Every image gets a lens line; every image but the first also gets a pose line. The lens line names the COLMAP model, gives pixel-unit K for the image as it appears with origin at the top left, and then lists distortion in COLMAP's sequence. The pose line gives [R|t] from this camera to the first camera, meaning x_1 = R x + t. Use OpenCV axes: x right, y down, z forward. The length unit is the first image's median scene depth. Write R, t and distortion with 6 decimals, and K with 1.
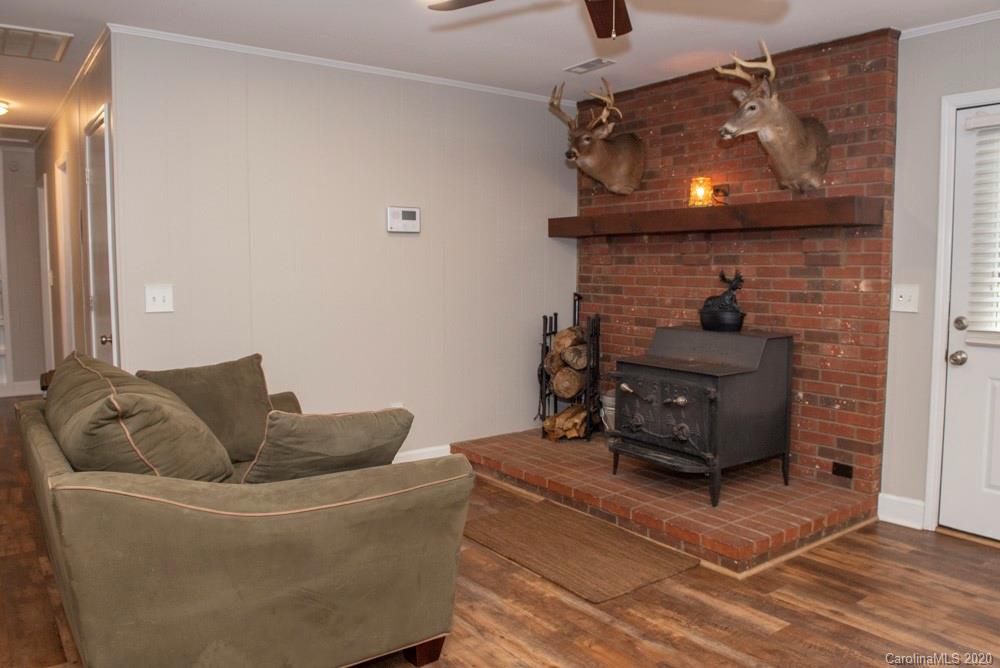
lens RADIAL K [[682.8, 0, 506.8], [0, 682.8, 331.3], [0, 0, 1]] dist [-0.044868, -0.015492]
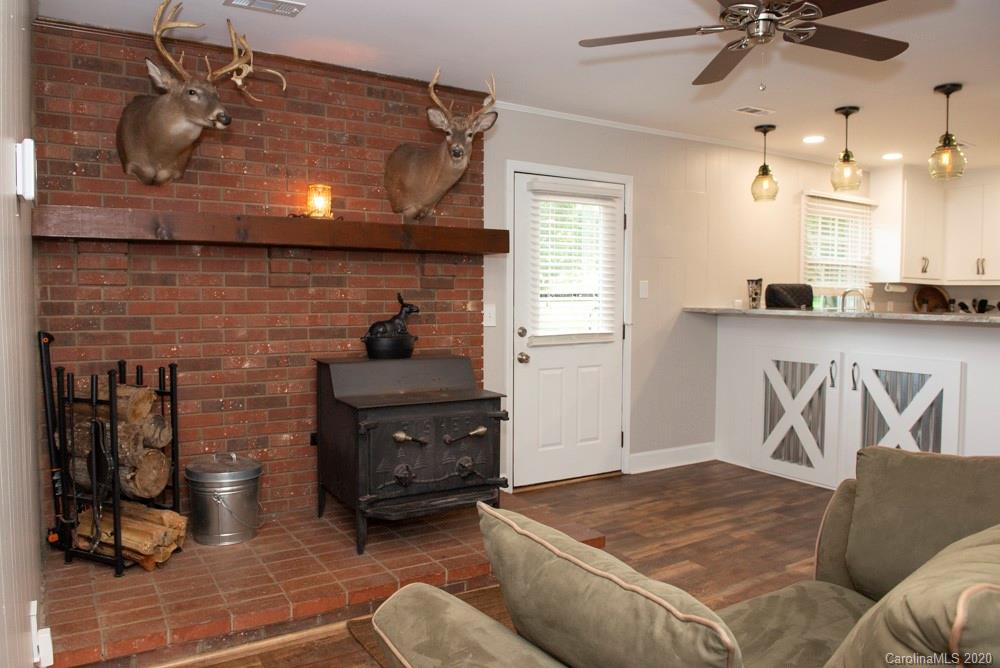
lens RADIAL K [[682.8, 0, 501.0], [0, 682.8, 335.1], [0, 0, 1]] dist [-0.044868, -0.015492]
pose [[0.140349, -0.062707, 0.988114, -0.575067], [0.086607, 0.994945, 0.050839, -0.066132], [-0.986307, 0.078443, 0.145070, 0.707512]]
